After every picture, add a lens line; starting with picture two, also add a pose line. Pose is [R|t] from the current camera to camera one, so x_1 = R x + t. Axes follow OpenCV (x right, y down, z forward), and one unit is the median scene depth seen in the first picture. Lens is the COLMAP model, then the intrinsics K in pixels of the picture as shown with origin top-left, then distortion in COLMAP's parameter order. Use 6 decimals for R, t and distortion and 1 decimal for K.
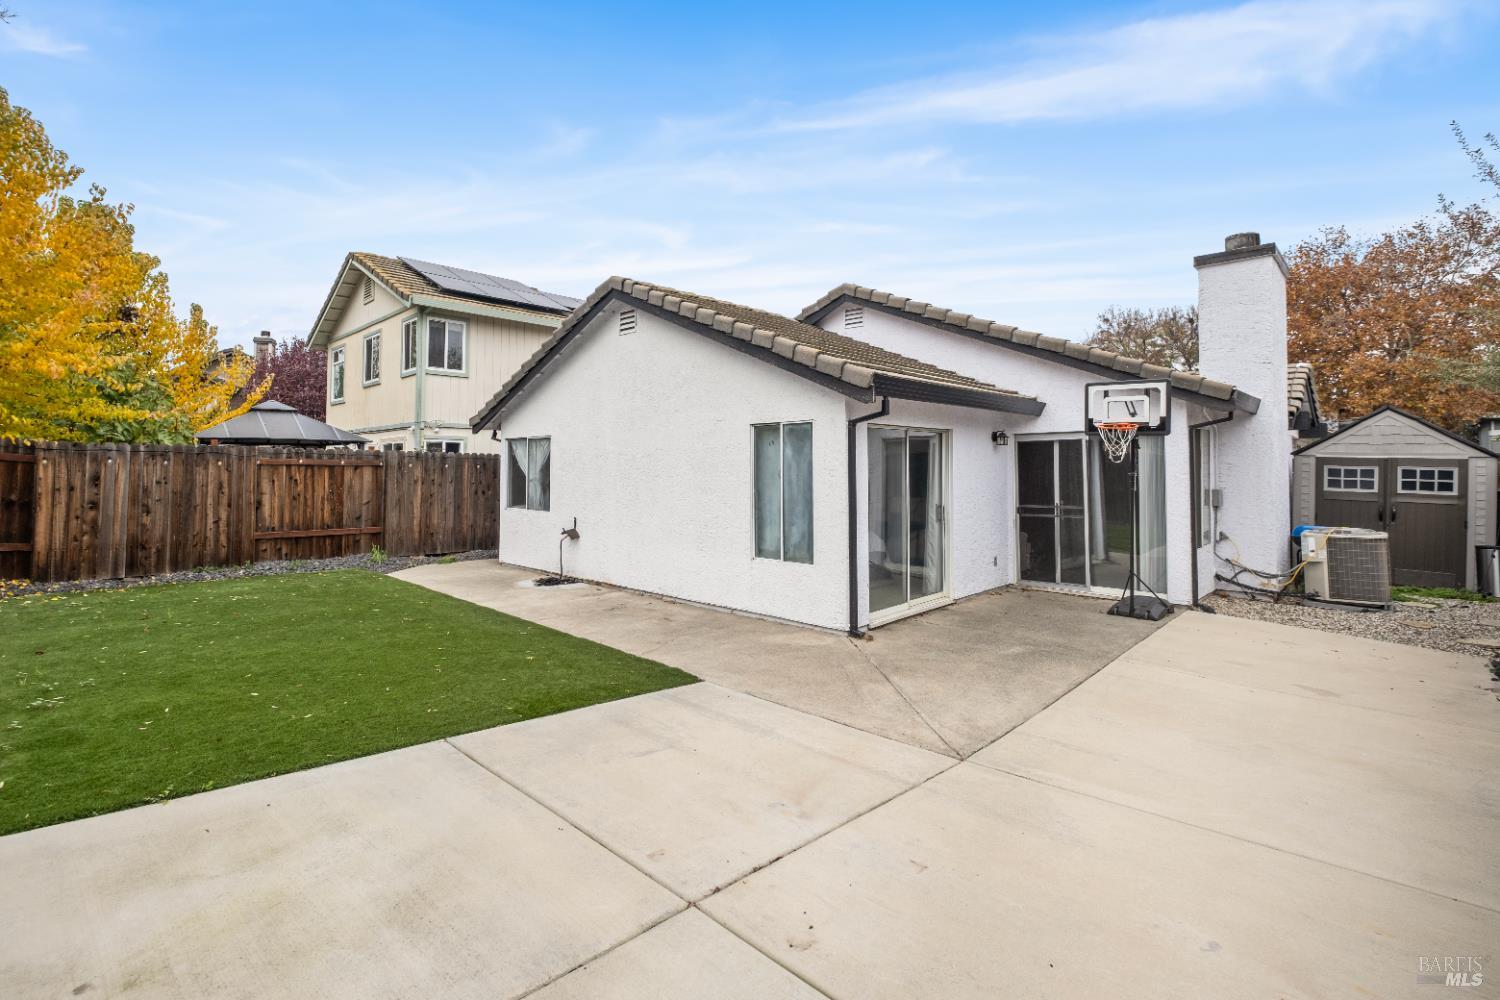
lens RADIAL K [[675.9, 0, 747.9], [0, 675.9, 459.1], [0, 0, 1]] dist [-0.021294, 0.008215]
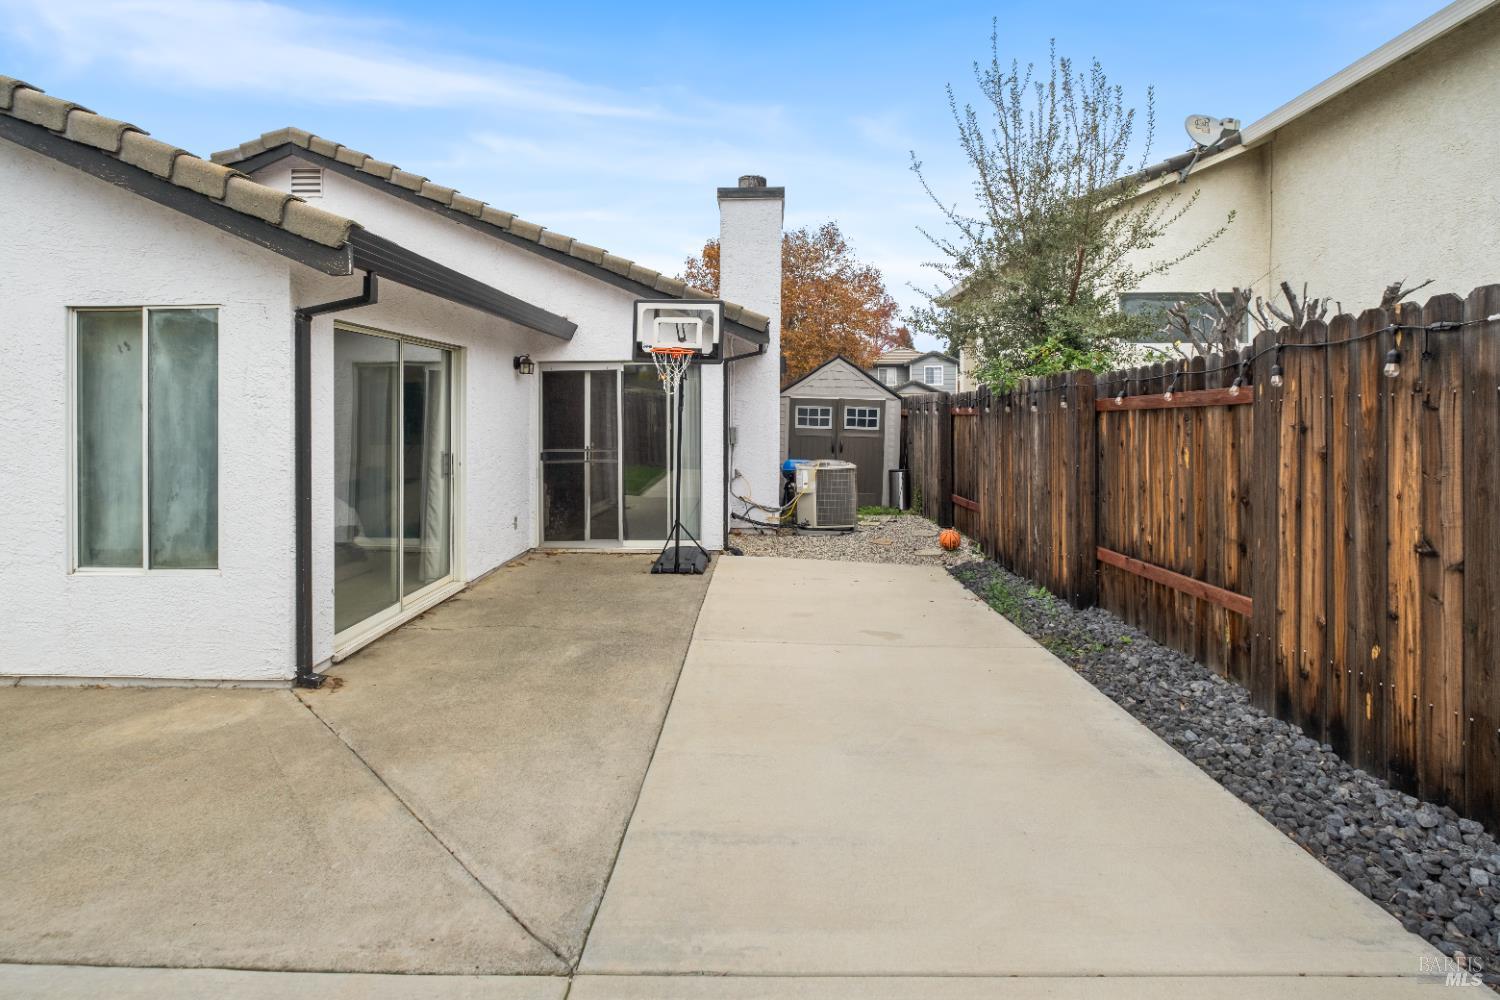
lens RADIAL K [[699.1, 0, 745.5], [0, 699.1, 406.6], [0, 0, 1]] dist [0.000162, 0.000056]
pose [[0.750937, 0.006312, 0.660344, 0.032590], [-0.007737, 0.999970, -0.000760, 0.016447], [-0.660329, -0.004539, 0.750963, 0.224977]]
